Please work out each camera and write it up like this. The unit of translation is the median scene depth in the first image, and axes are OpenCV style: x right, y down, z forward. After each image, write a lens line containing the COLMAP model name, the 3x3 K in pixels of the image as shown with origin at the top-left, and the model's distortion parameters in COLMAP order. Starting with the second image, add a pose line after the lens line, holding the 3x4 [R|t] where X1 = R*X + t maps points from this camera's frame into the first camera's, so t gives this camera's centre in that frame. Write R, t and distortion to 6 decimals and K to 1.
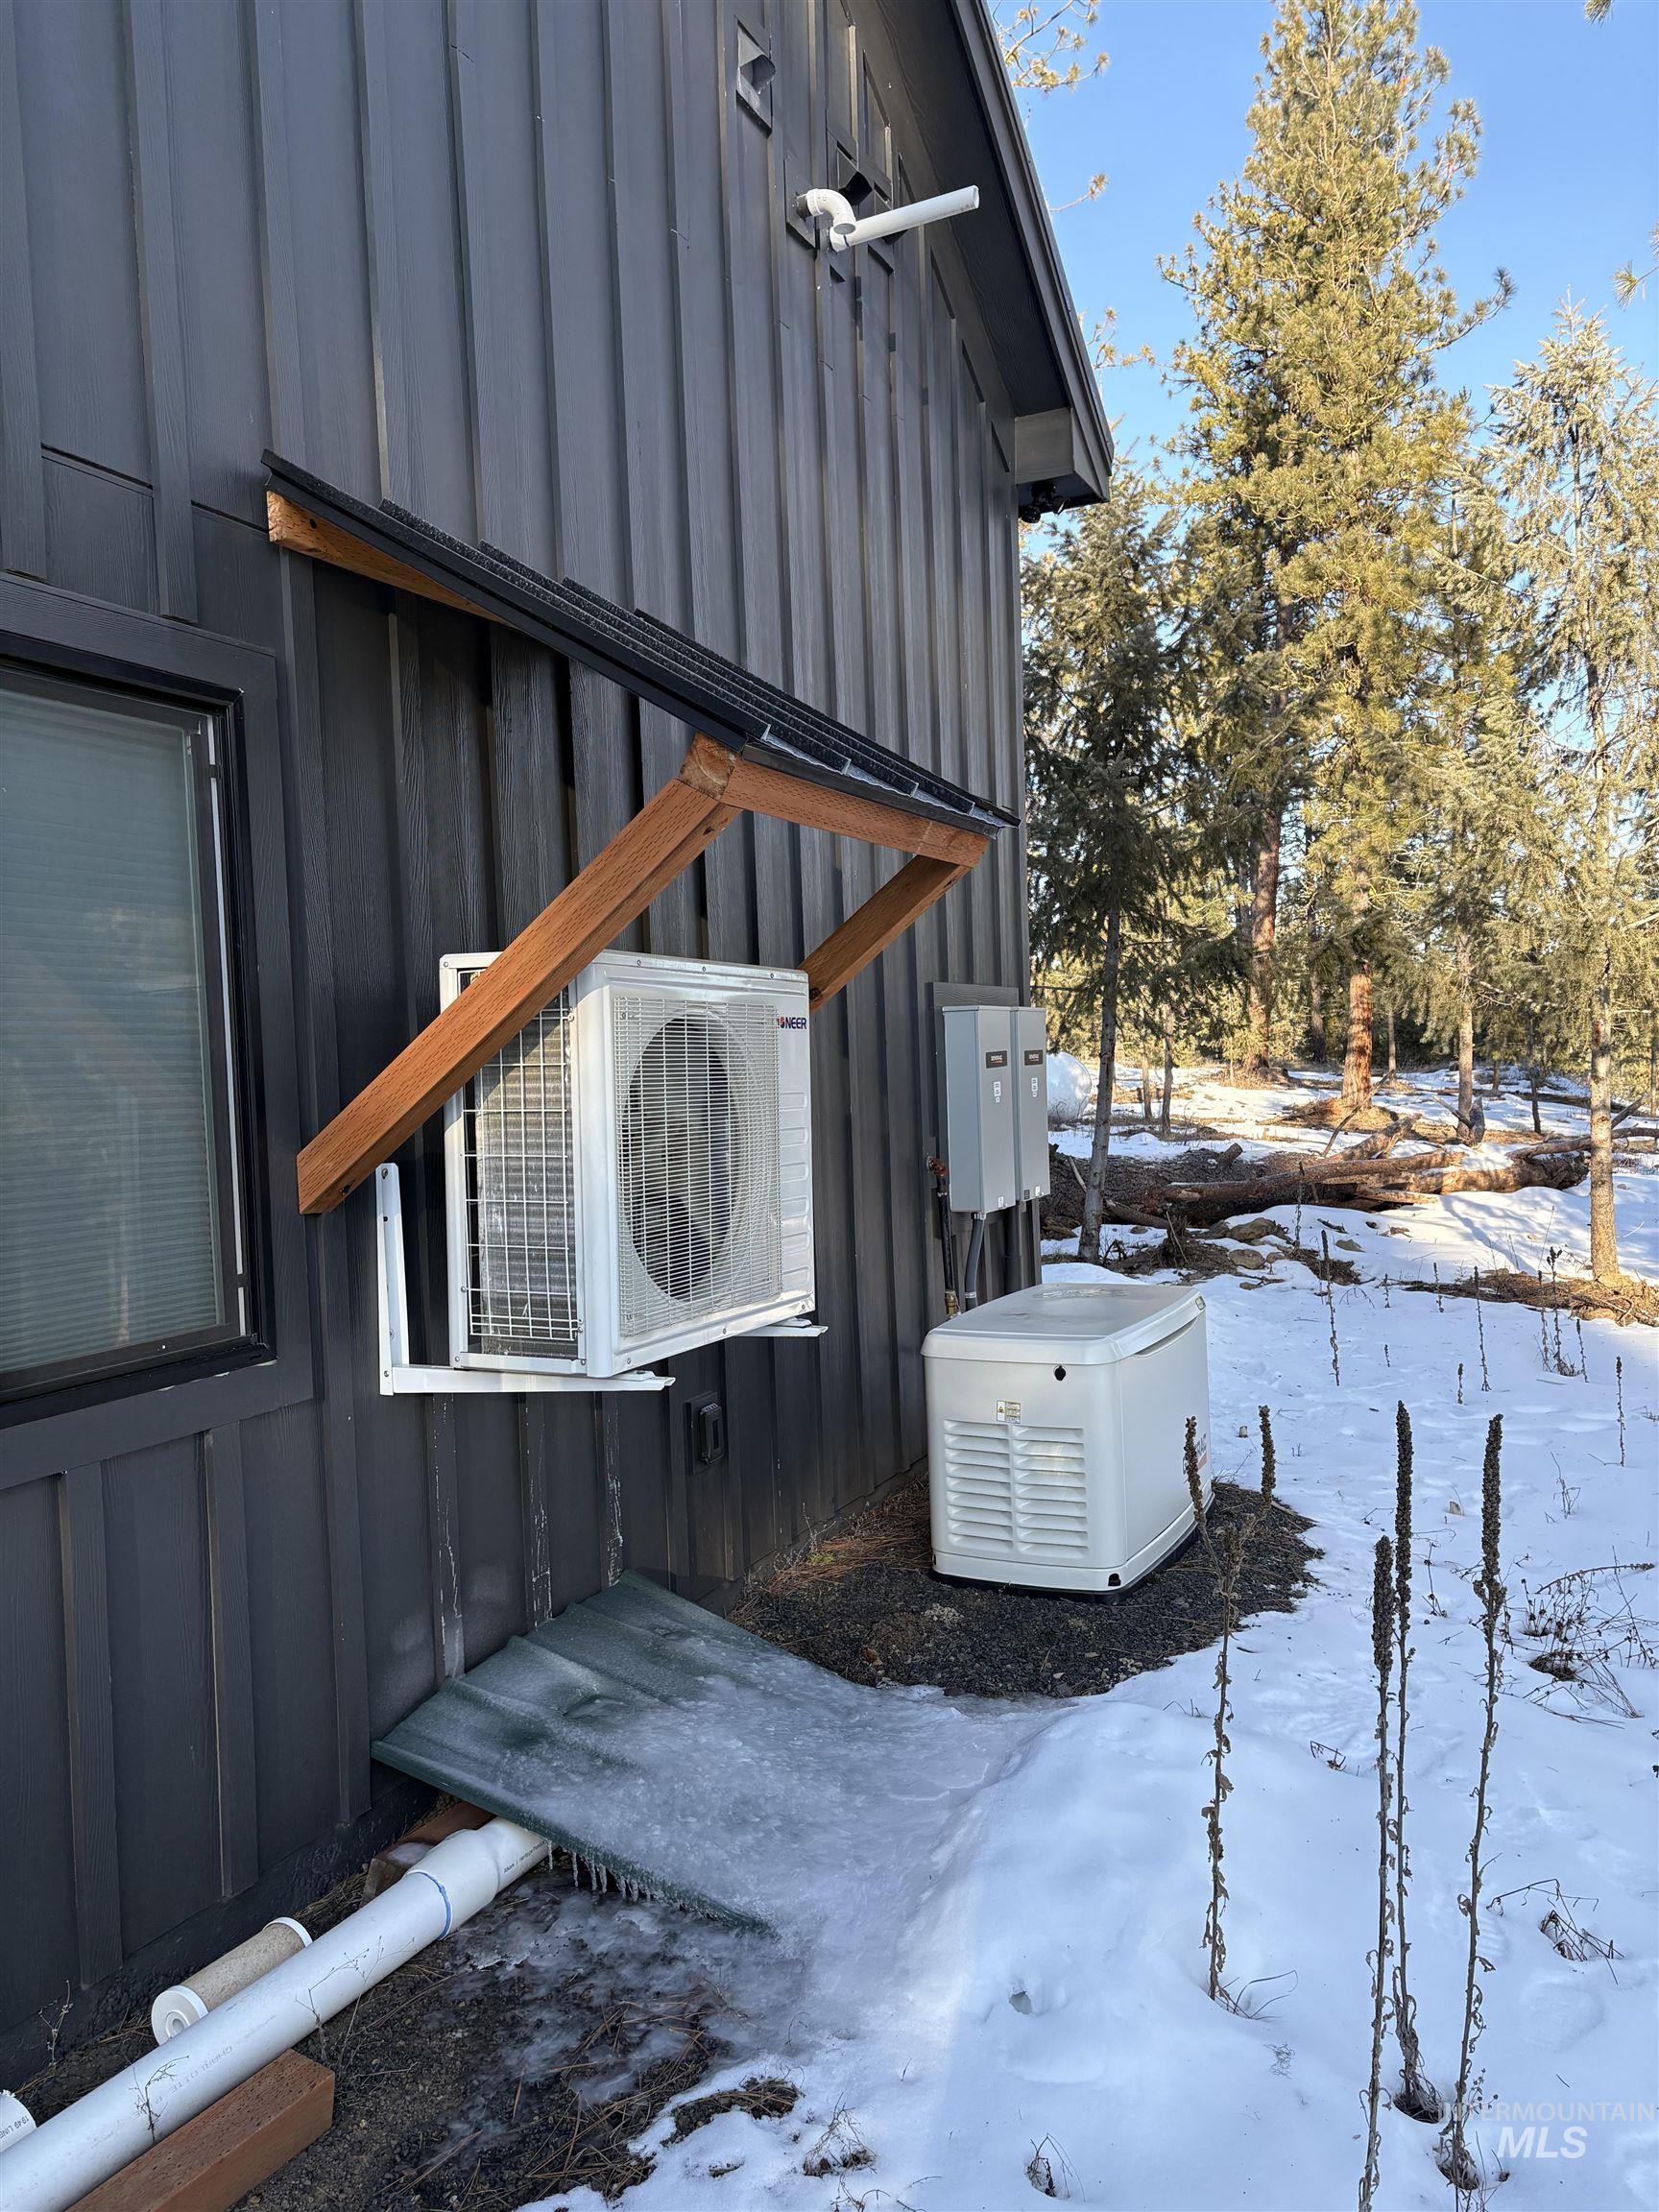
lens RADIAL K [[1635.0, 0, 836.3], [0, 1635.0, 1104.9], [0, 0, 1]] dist [0.078458, -0.074403]
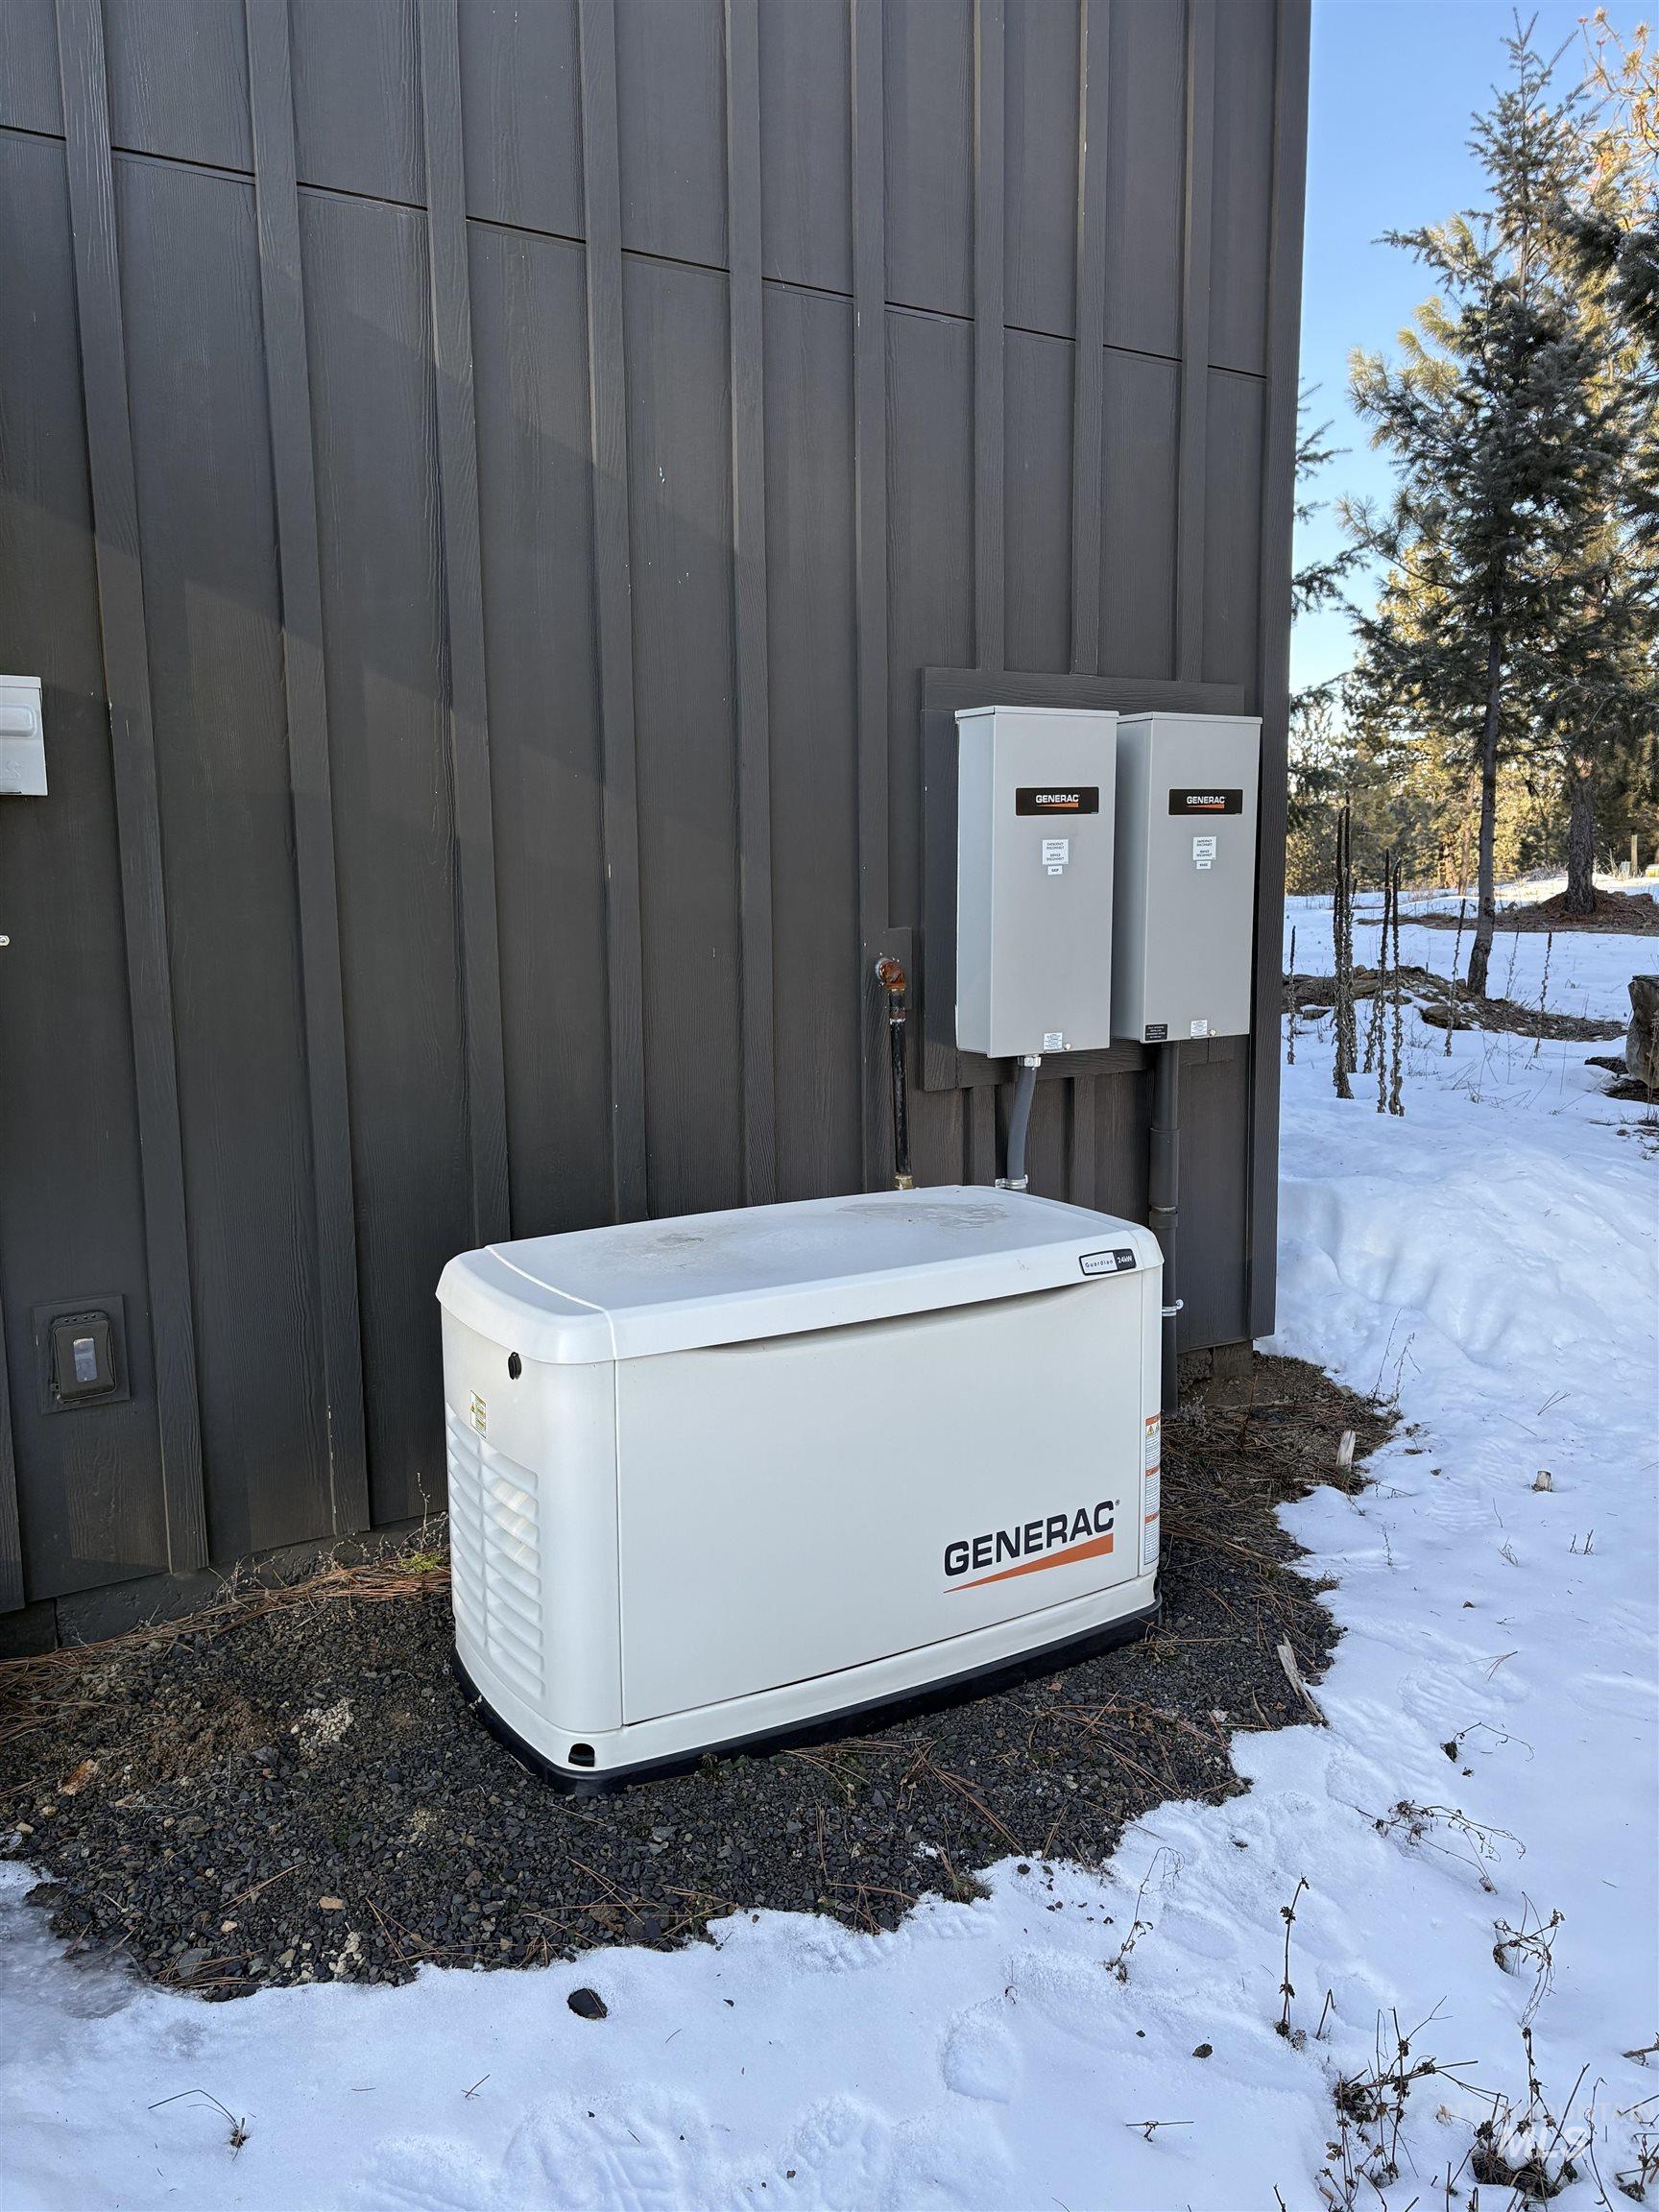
lens RADIAL K [[1635.0, 0, 836.3], [0, 1635.0, 1104.9], [0, 0, 1]] dist [0.078458, -0.074403]
pose [[0.834716, 0.108089, -0.539968, 0.089480], [-0.033609, 0.988719, 0.145963, -0.000649], [0.549654, -0.103689, 0.828933, 0.109272]]
